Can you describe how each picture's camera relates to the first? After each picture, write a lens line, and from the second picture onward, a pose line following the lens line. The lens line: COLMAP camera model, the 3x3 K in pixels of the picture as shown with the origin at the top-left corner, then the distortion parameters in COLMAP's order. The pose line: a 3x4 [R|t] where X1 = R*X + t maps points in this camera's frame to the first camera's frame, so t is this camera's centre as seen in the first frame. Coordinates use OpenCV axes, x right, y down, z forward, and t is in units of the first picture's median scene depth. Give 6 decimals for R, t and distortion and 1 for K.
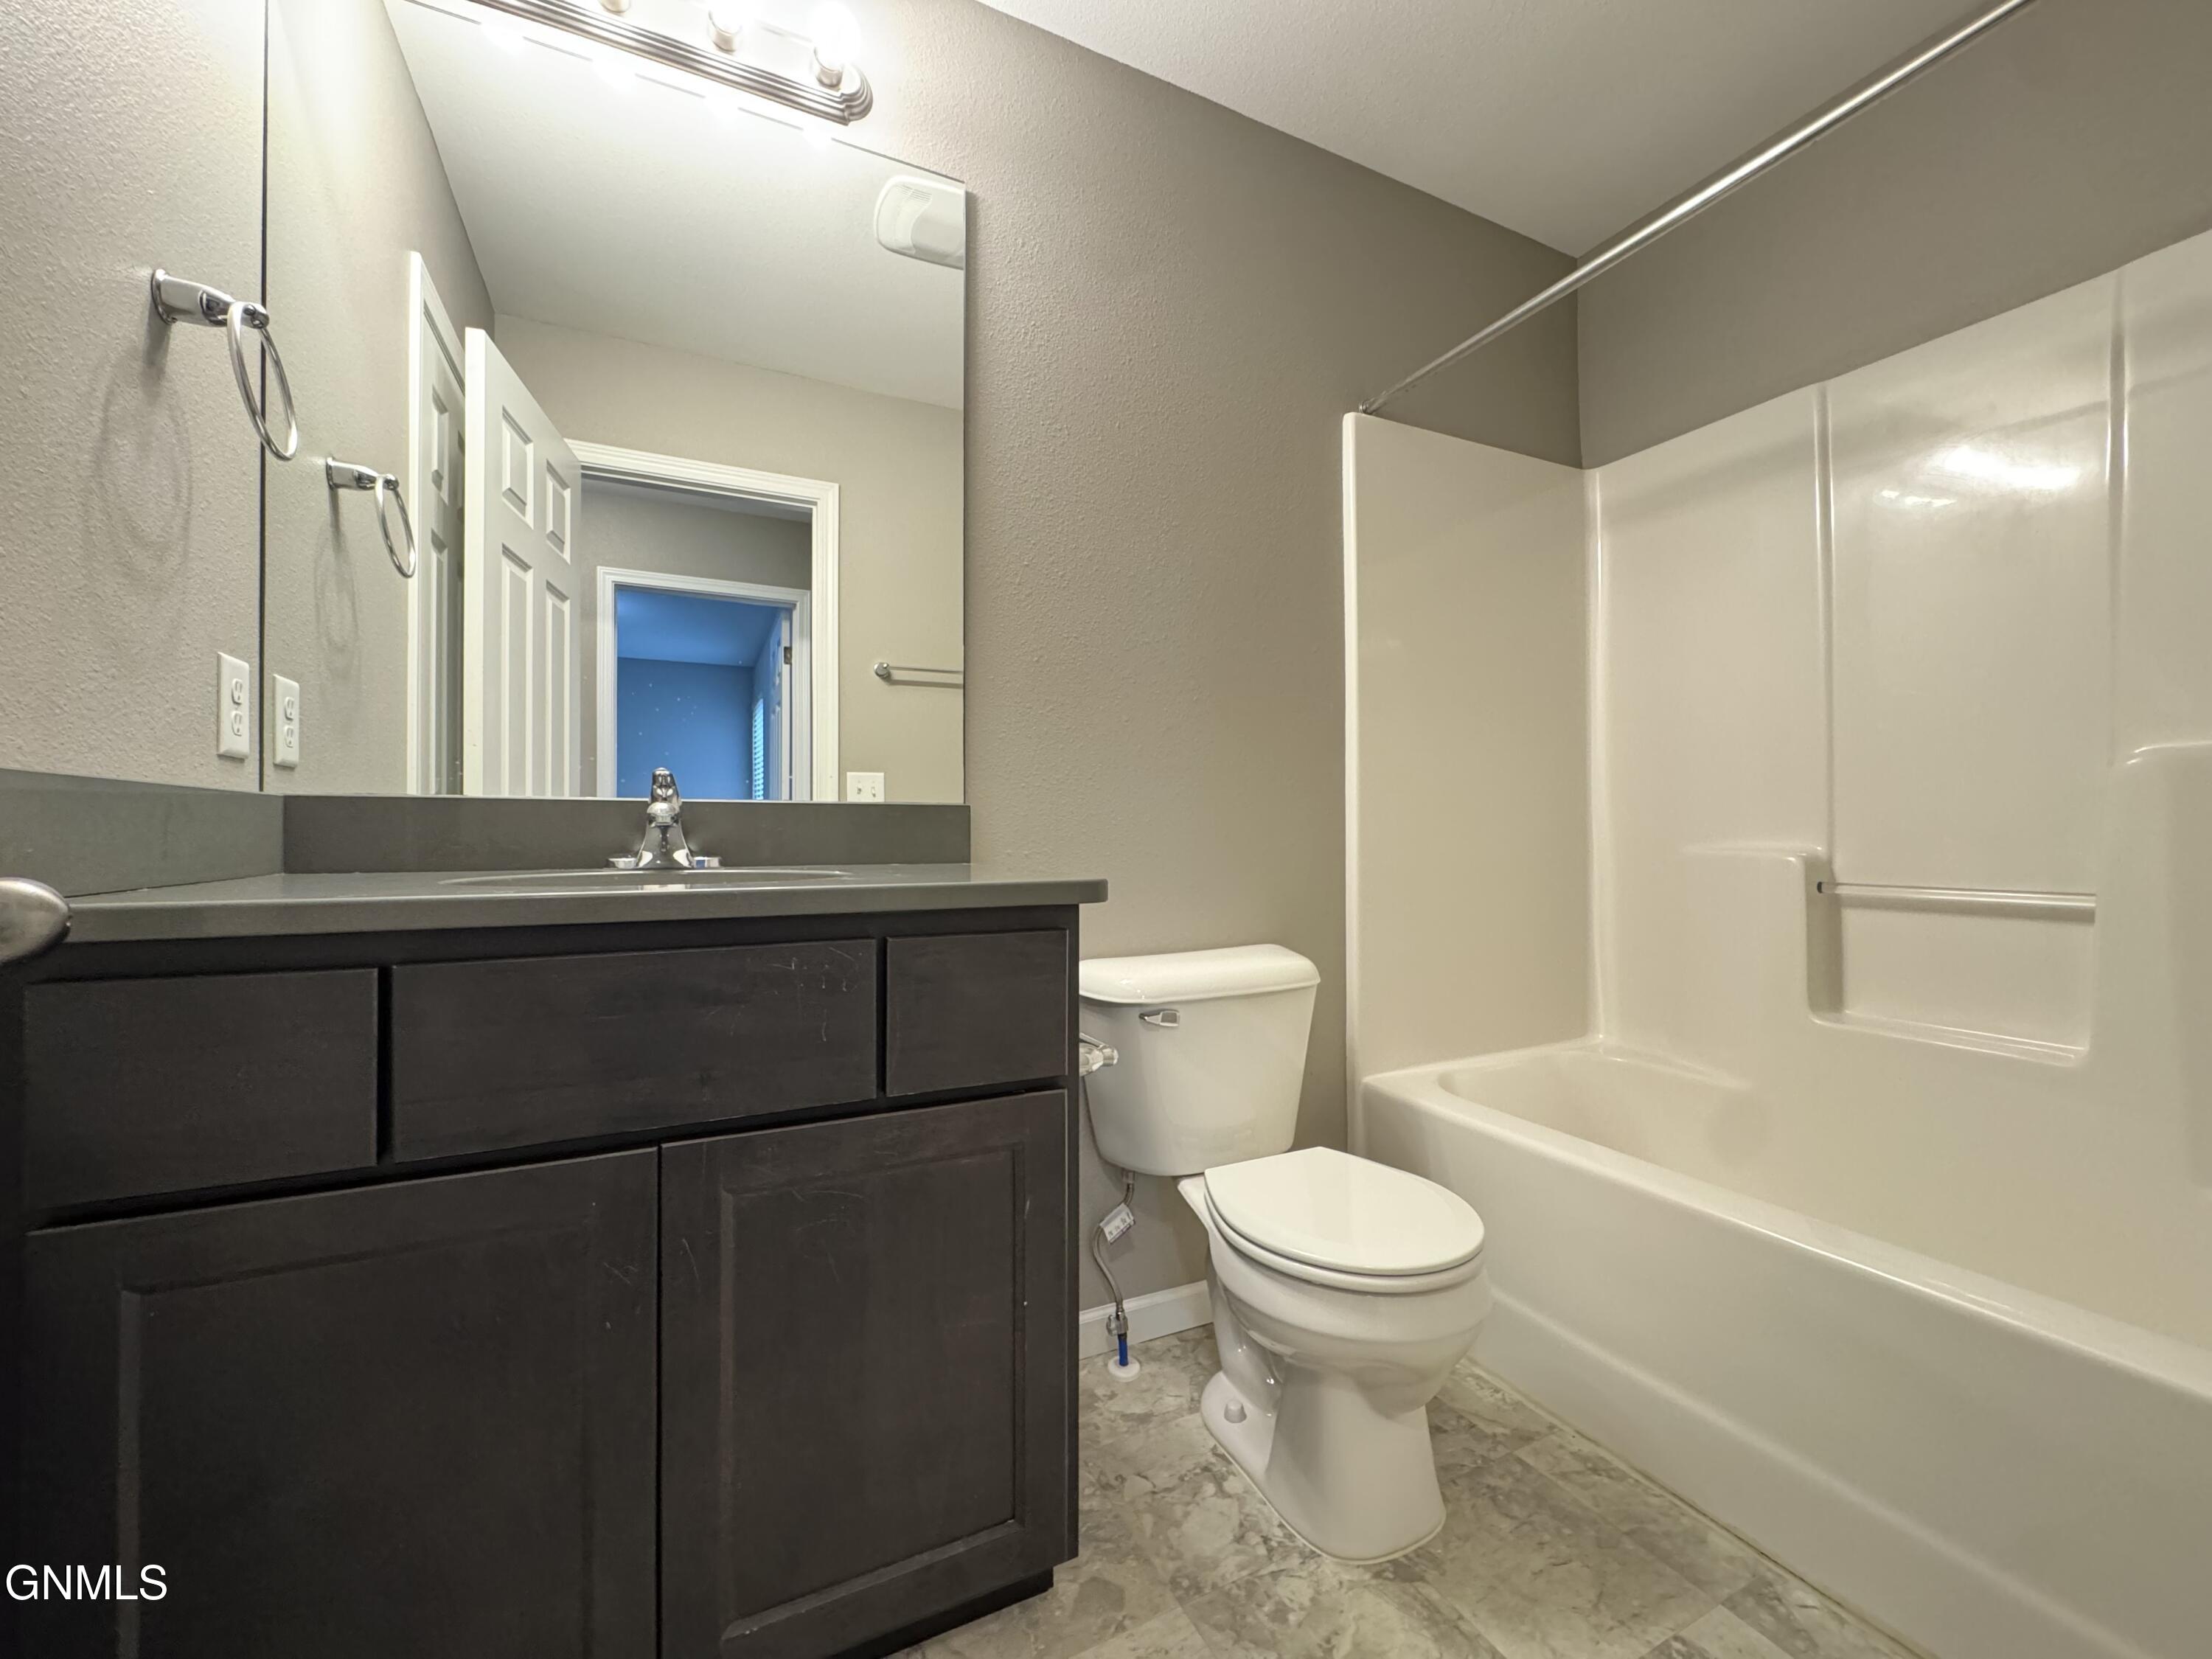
lens RADIAL K [[884.4, 0, 1111.8], [0, 884.4, 837.3], [0, 0, 1]] dist [-0.003657, 0.000794]
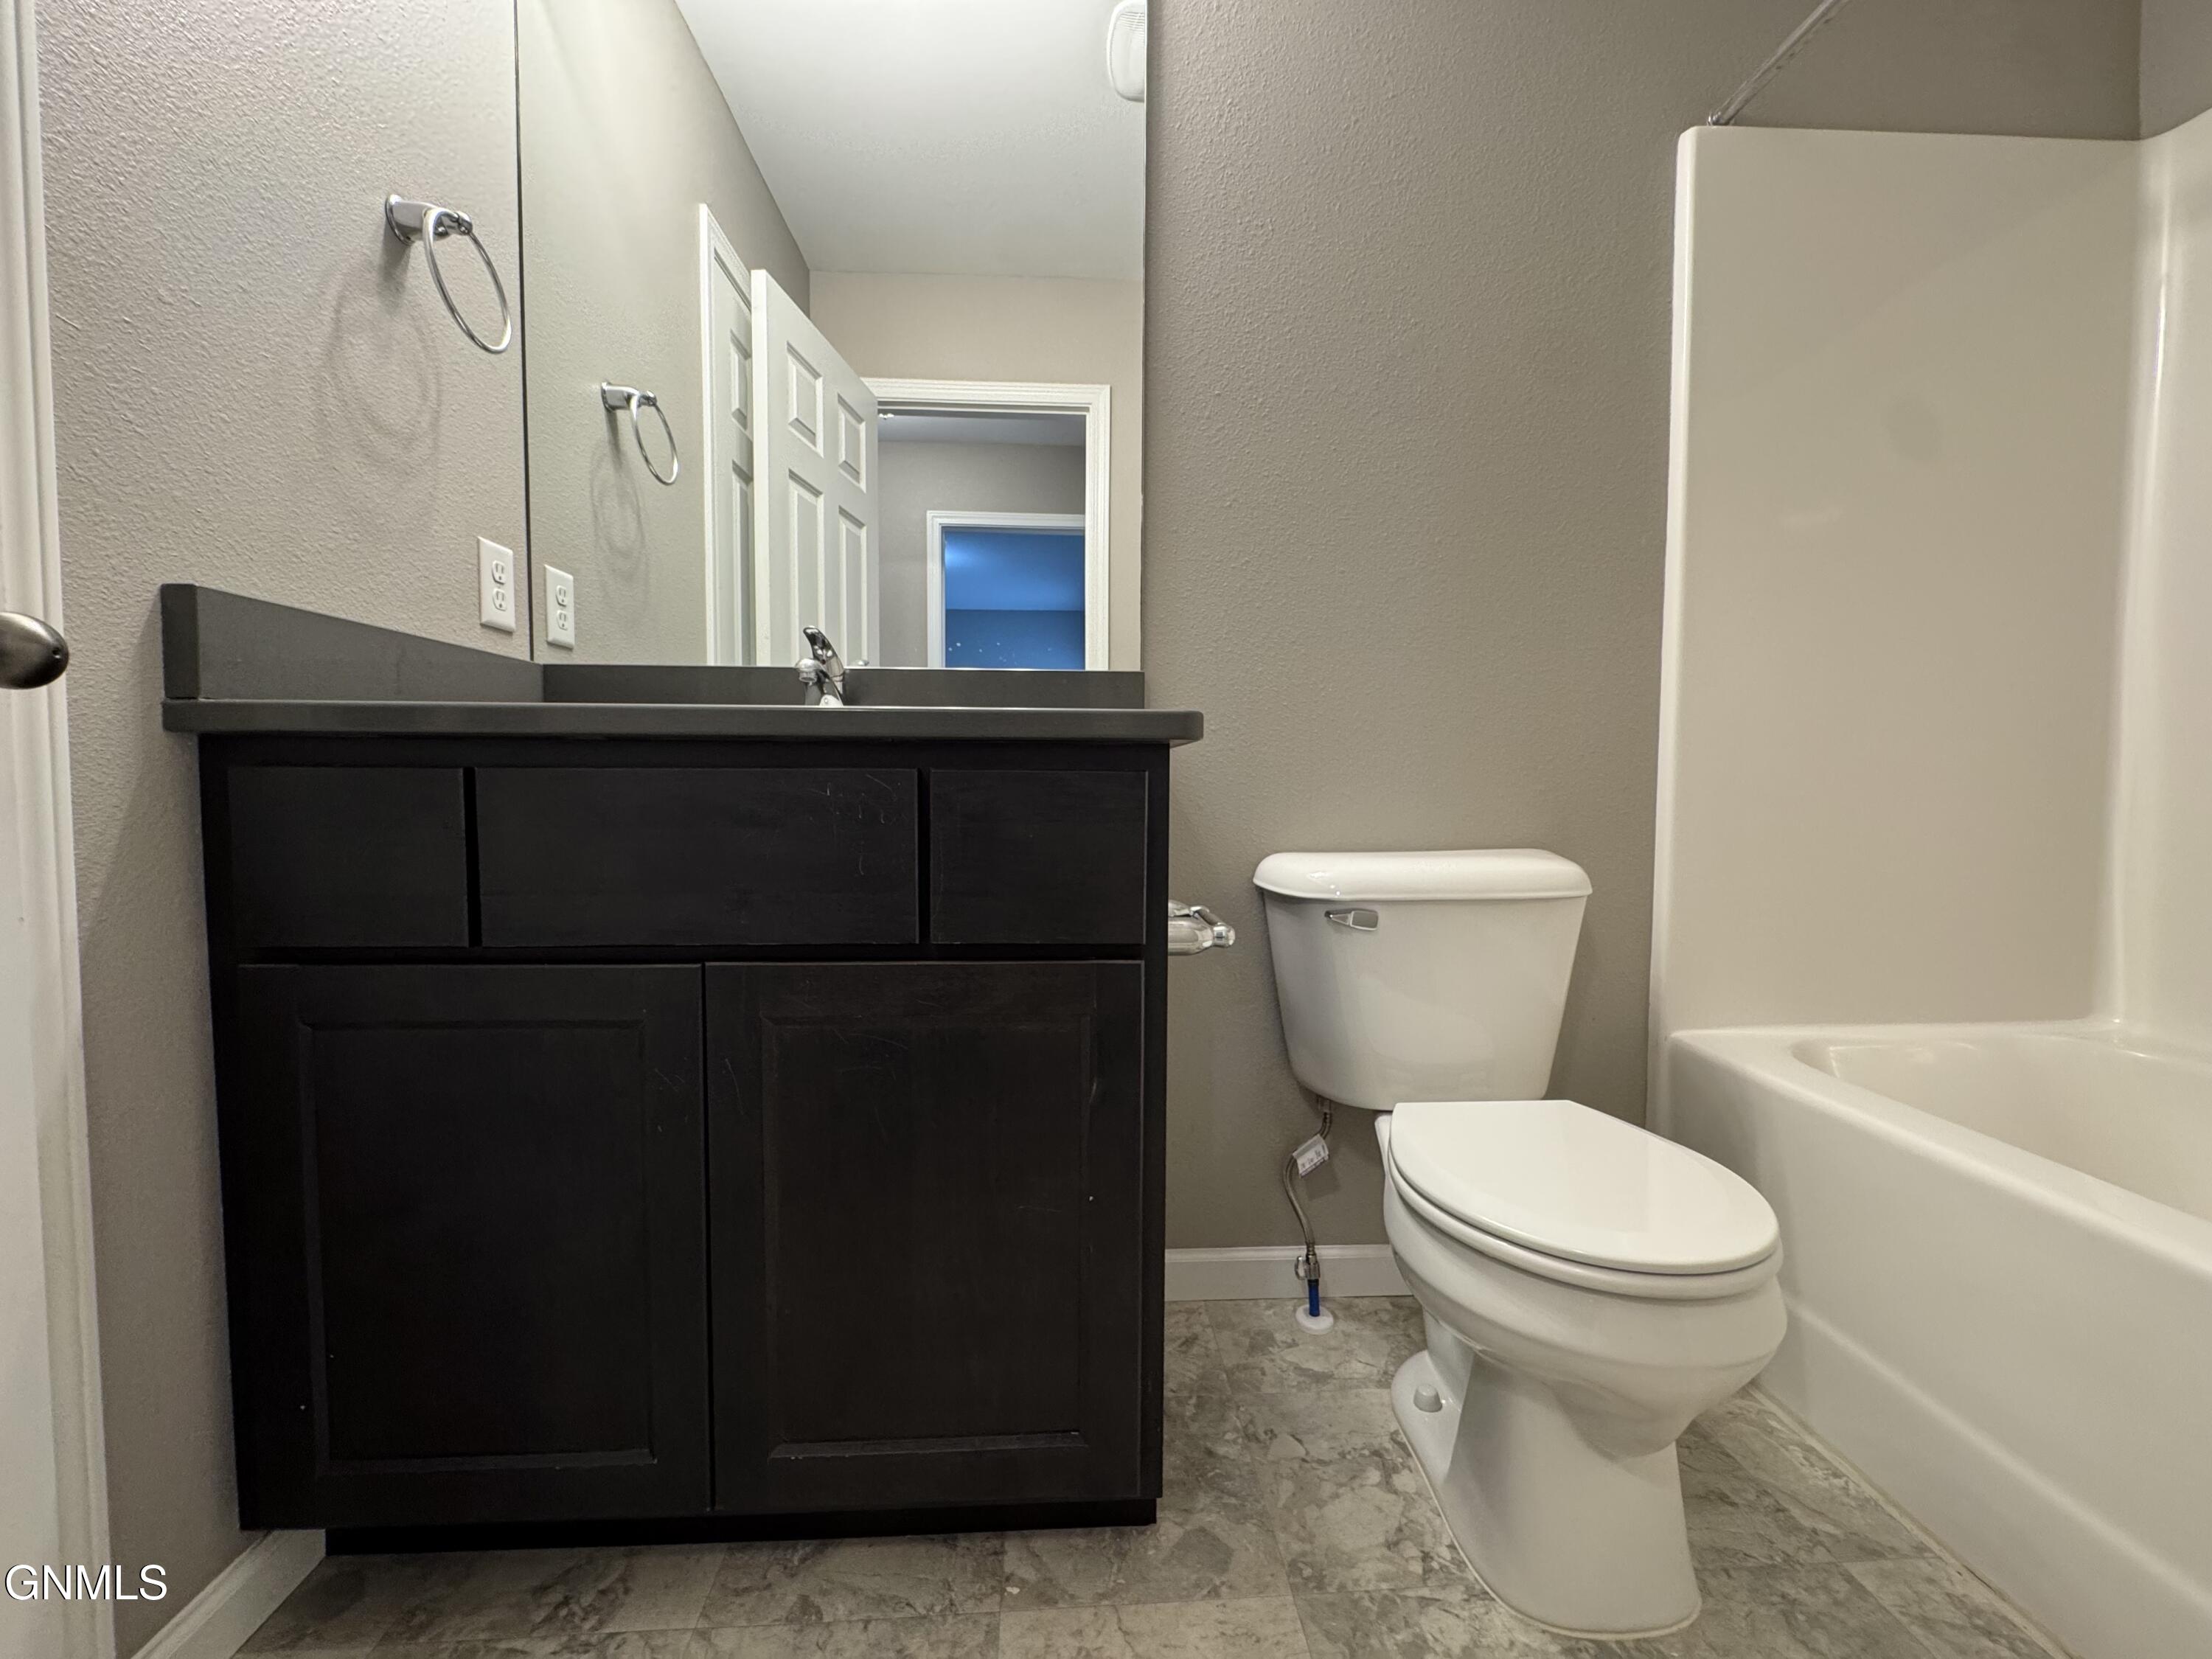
lens RADIAL K [[884.4, 0, 1116.4], [0, 884.4, 837.5], [0, 0, 1]] dist [-0.003657, 0.000794]
pose [[0.919804, 0.028086, -0.391371, 0.199596], [-0.007026, 0.998454, 0.055139, 0.096338], [0.392315, -0.047967, 0.918579, 0.175448]]
